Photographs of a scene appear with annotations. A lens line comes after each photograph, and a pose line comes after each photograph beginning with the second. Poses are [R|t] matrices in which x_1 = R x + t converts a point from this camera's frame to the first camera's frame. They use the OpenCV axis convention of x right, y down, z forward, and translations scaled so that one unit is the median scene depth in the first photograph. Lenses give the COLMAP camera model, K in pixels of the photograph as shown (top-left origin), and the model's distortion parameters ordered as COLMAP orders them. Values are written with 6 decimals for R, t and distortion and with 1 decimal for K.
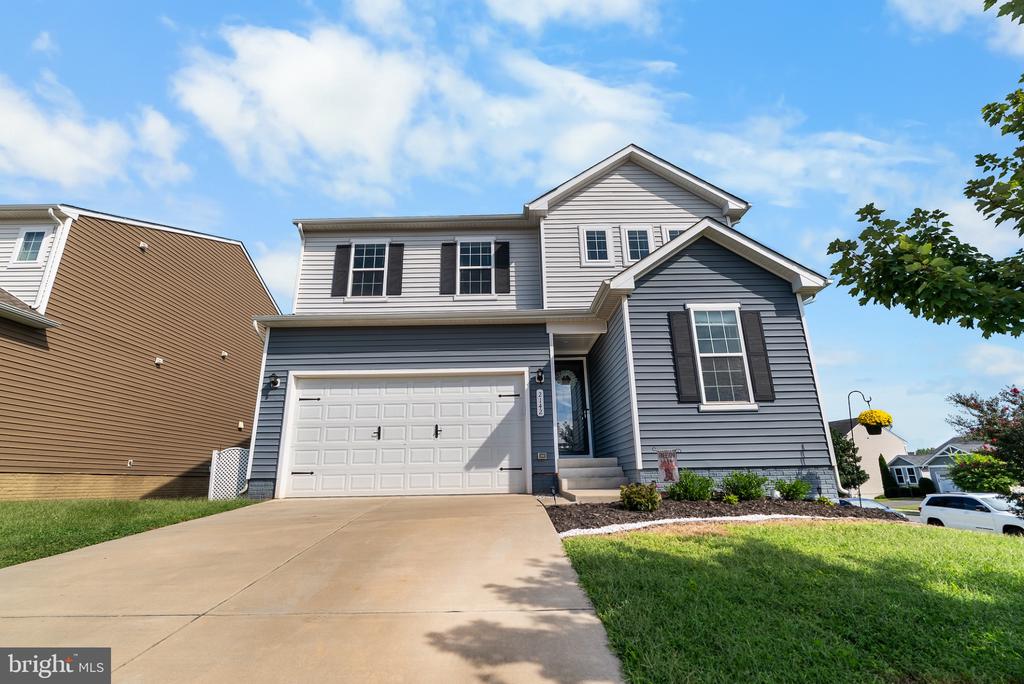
lens RADIAL K [[472.4, 0, 507.7], [0, 472.4, 338.3], [0, 0, 1]] dist [-0.002660, 0.000309]
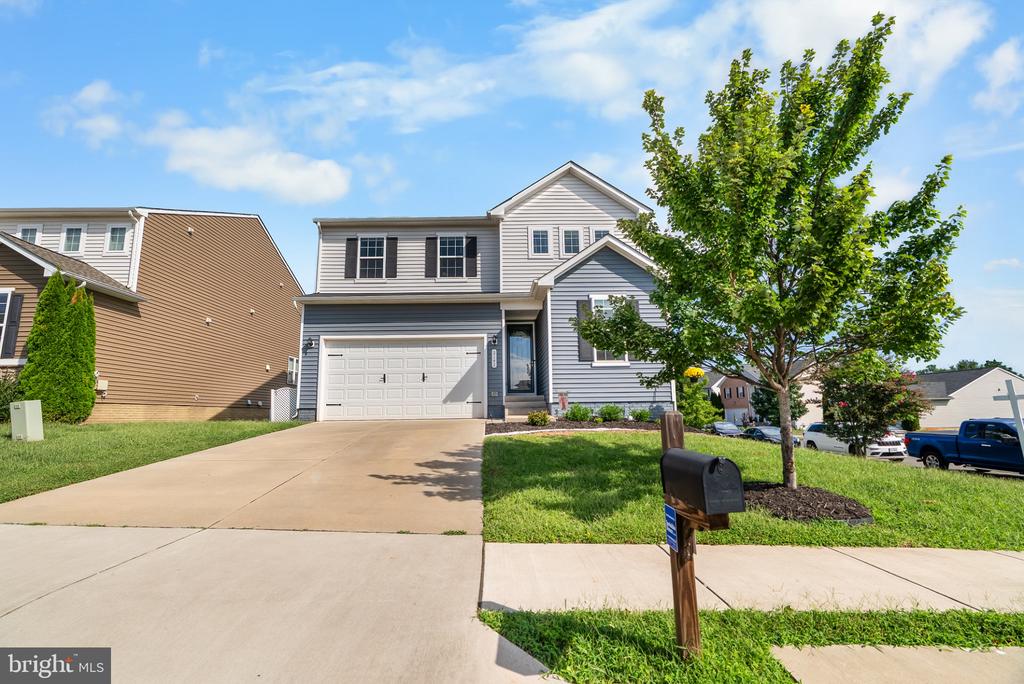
lens RADIAL K [[472.4, 0, 506.7], [0, 472.4, 339.4], [0, 0, 1]] dist [-0.002660, 0.000309]
pose [[0.999910, 0.004937, 0.012480, 0.076316], [-0.006599, 0.990568, 0.136862, -0.105057], [-0.011687, -0.136932, 0.990511, -0.378748]]
